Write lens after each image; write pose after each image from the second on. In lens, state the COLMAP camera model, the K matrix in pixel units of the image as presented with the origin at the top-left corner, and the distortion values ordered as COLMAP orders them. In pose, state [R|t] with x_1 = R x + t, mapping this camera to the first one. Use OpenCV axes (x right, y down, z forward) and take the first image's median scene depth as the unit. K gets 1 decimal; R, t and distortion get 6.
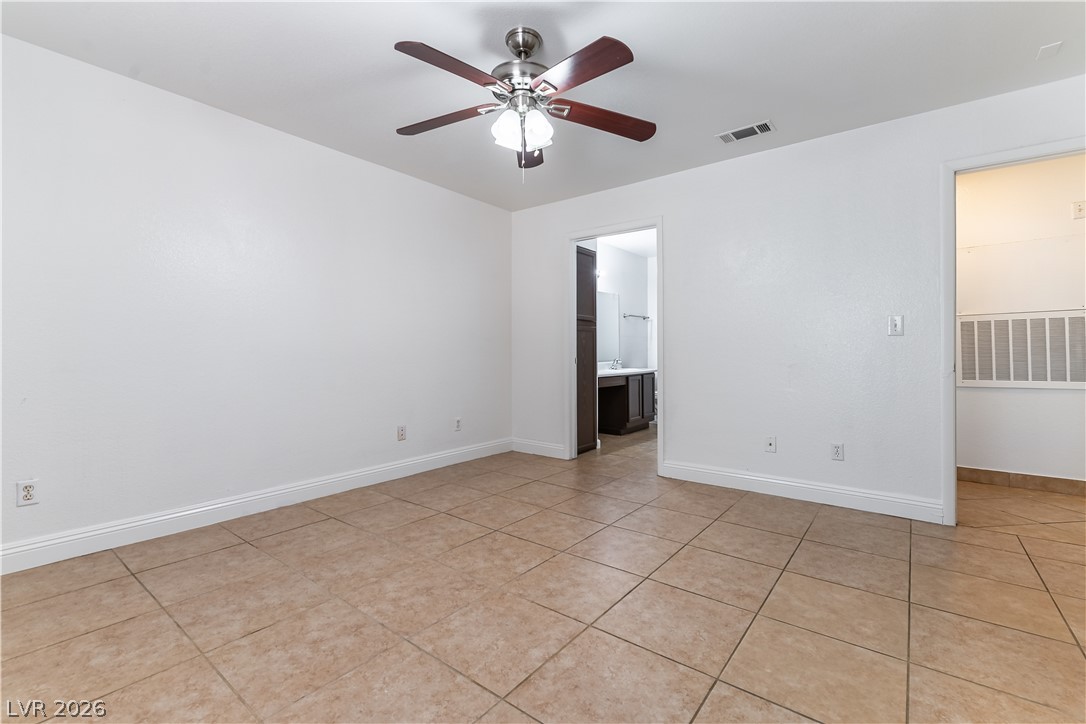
lens RADIAL K [[480.5, 0, 555.2], [0, 480.5, 366.3], [0, 0, 1]] dist [-0.000834, -0.001086]
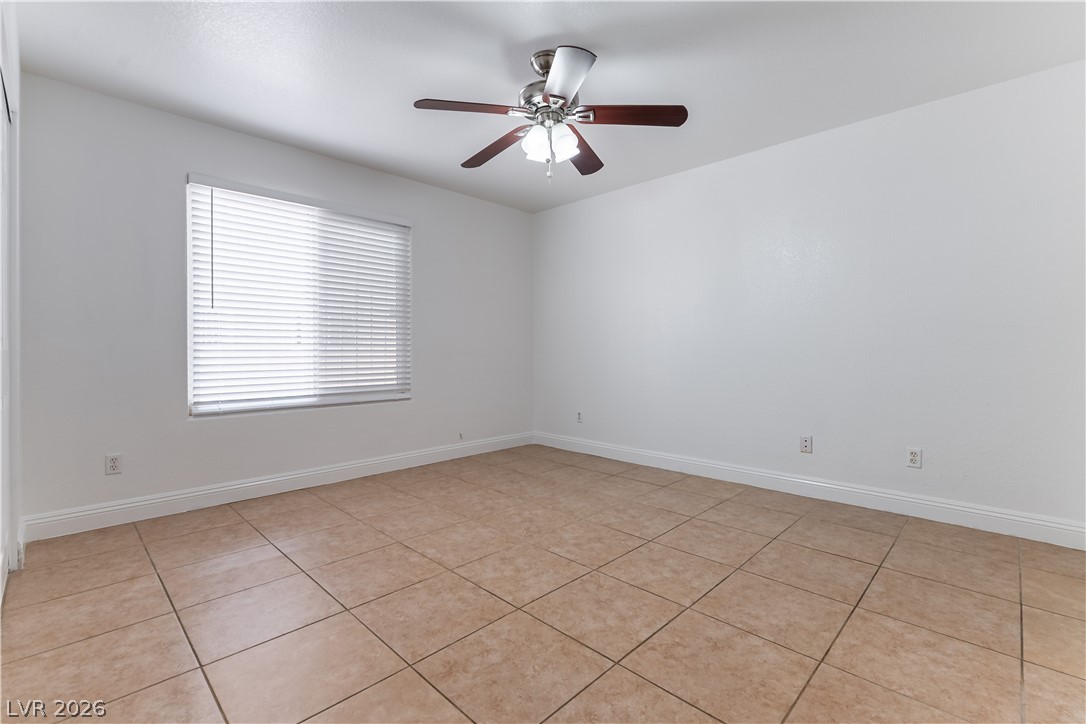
lens RADIAL K [[468.2, 0, 543.0], [0, 468.2, 362.0], [0, 0, 1]] dist [0.001178, -0.000081]
pose [[-0.121712, 0.026006, -0.992225, 0.905343], [-0.027848, 0.999174, 0.029604, -0.035108], [0.992175, 0.031235, -0.120887, 0.998025]]
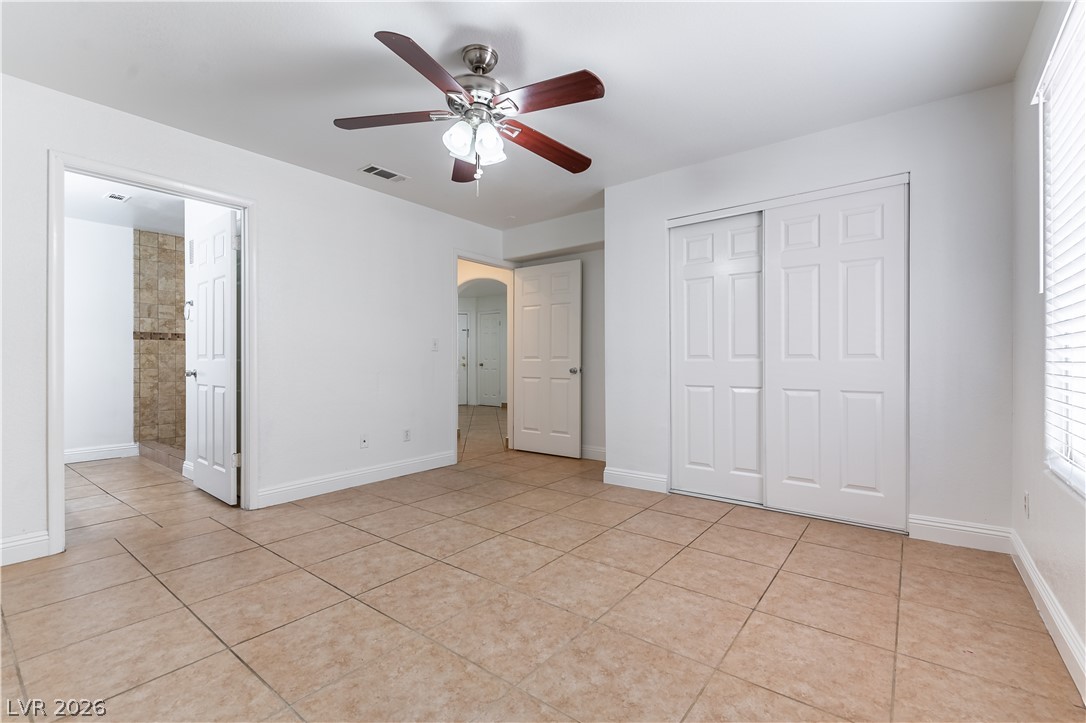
lens RADIAL K [[468.2, 0, 543.0], [0, 468.2, 361.5], [0, 0, 1]] dist [0.001178, -0.000081]
pose [[0.006511, -0.000745, 0.999979, -0.977269], [0.030546, 0.999533, 0.000546, -0.030488], [-0.999512, 0.030542, 0.006530, 0.760300]]
